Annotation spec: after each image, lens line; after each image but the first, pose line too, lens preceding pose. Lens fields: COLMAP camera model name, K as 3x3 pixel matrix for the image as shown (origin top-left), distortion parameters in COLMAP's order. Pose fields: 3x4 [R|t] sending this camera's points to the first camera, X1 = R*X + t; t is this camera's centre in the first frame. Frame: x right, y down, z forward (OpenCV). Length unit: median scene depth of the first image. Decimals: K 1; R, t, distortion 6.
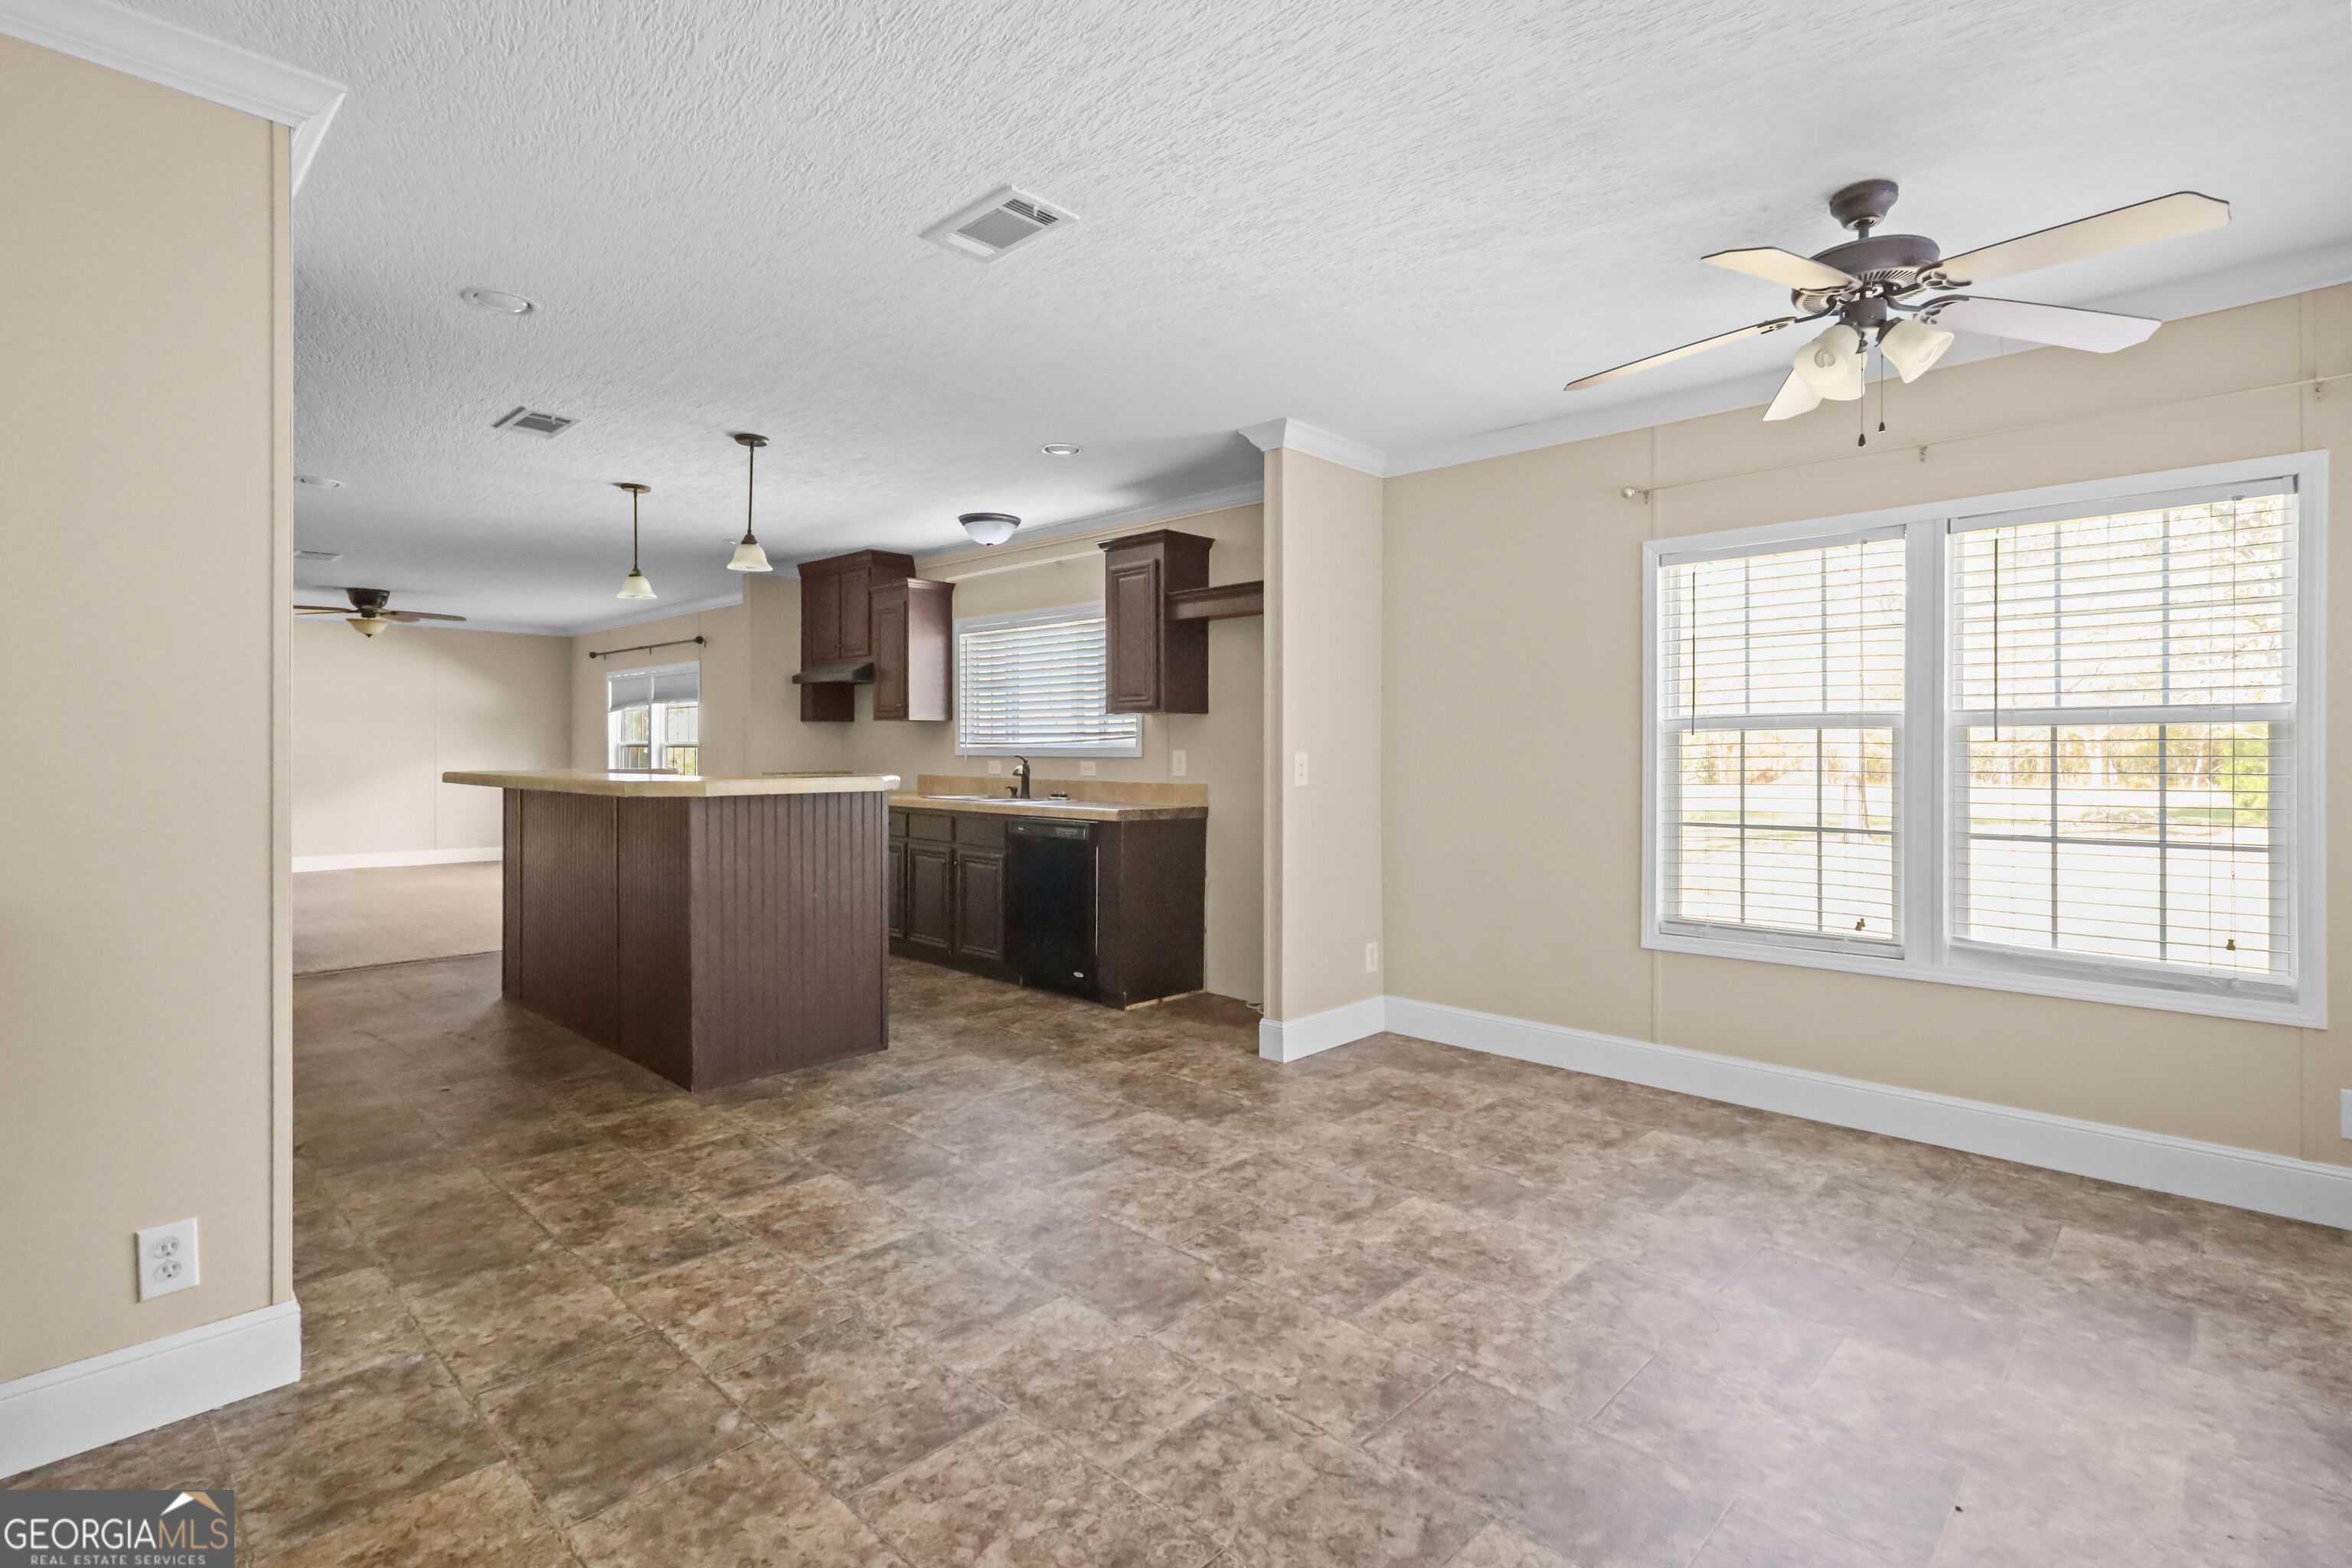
lens RADIAL K [[1086.6, 0, 1174.5], [0, 1086.6, 743.5], [0, 0, 1]] dist [-0.000068, 0.001315]
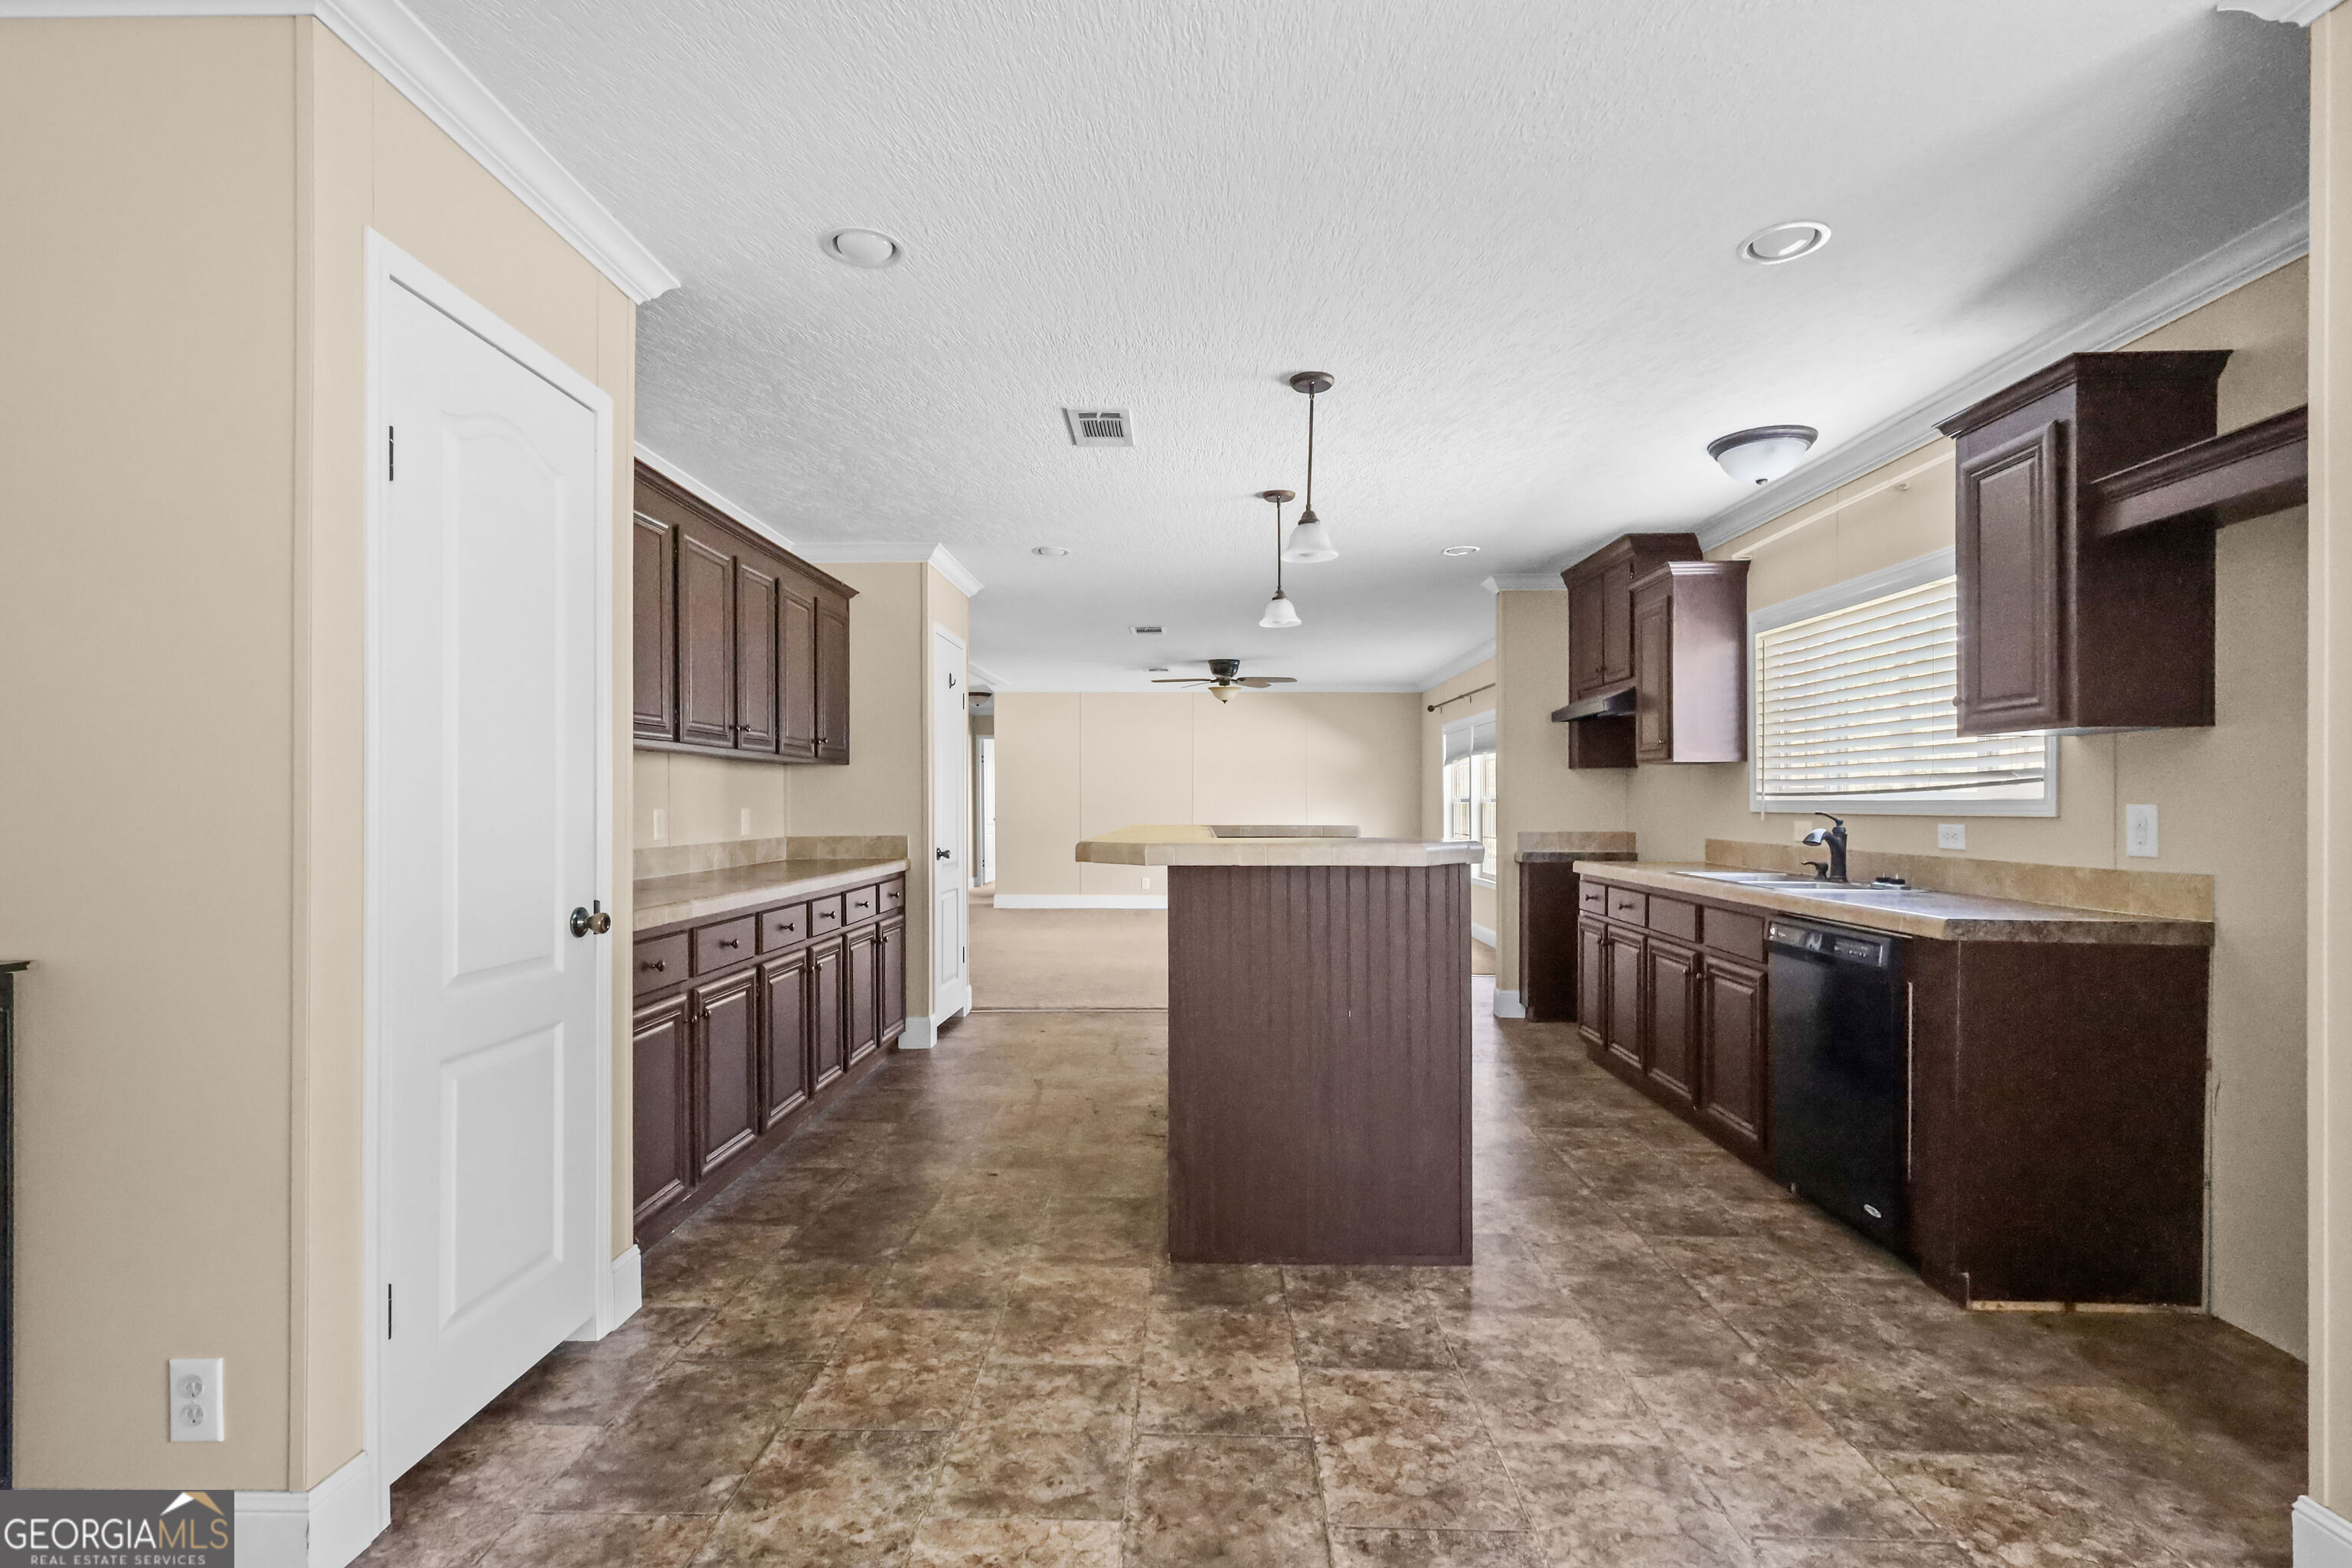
lens RADIAL K [[1086.6, 0, 1182.9], [0, 1086.6, 804.3], [0, 0, 1]] dist [-0.000068, 0.001315]
pose [[0.675914, -0.000149, -0.736981, 0.076716], [0.003170, 0.999991, 0.002705, 0.003804], [0.736974, -0.004165, 0.675908, 0.351008]]
